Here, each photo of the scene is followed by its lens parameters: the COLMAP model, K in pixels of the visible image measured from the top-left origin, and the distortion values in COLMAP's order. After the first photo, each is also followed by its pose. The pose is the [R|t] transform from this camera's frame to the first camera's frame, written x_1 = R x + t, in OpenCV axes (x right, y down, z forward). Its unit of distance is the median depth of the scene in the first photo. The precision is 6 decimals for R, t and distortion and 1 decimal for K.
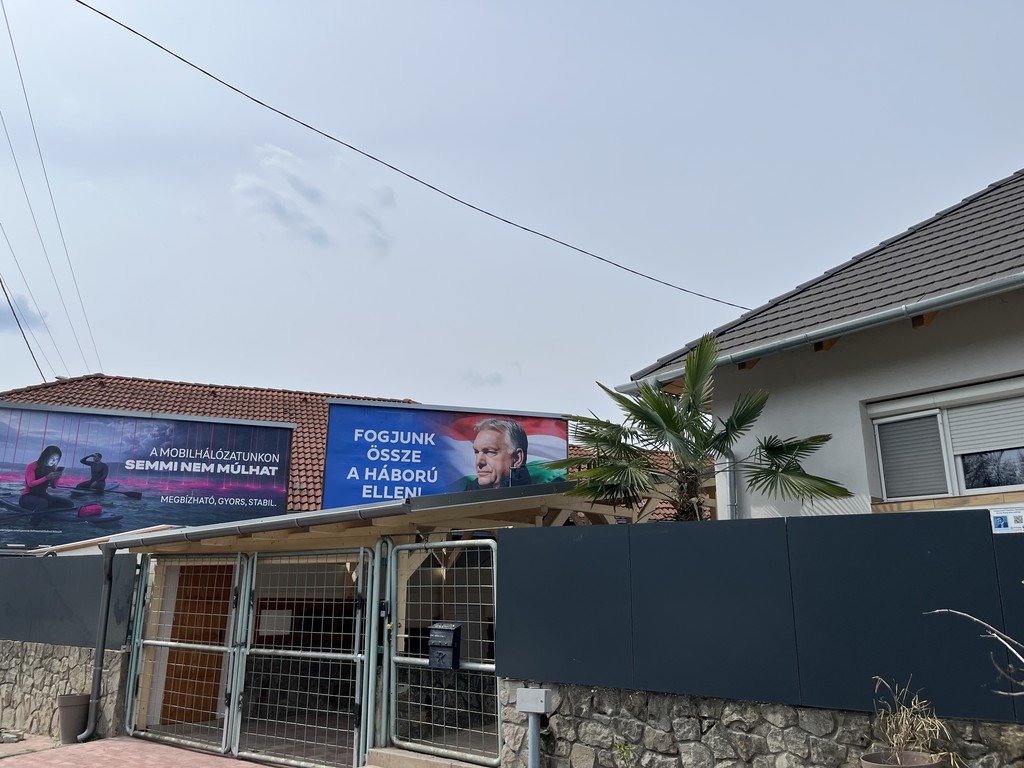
lens RADIAL K [[777.7, 0, 504.2], [0, 777.7, 382.3], [0, 0, 1]] dist [0.061306, -0.085501]
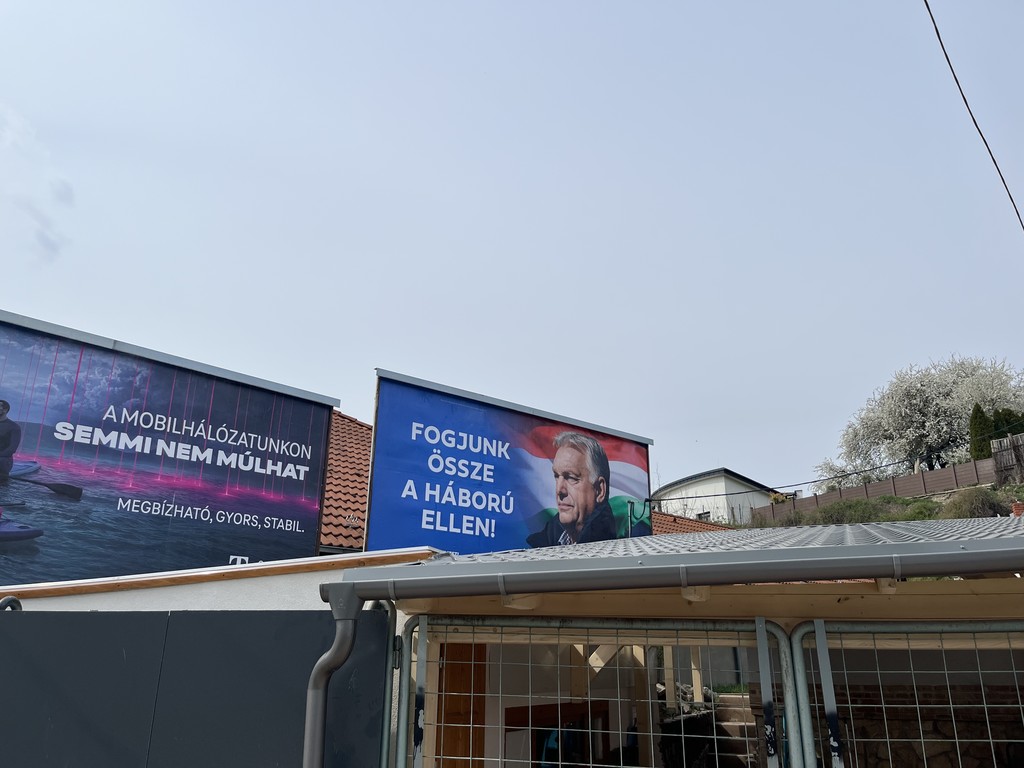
lens RADIAL K [[777.7, 0, 505.3], [0, 777.7, 373.5], [0, 0, 1]] dist [0.061306, -0.085501]
pose [[0.913487, 0.144047, 0.380516, -0.426658], [-0.109417, 0.987751, -0.111247, 0.096112], [-0.391879, 0.059988, 0.918059, 0.424748]]
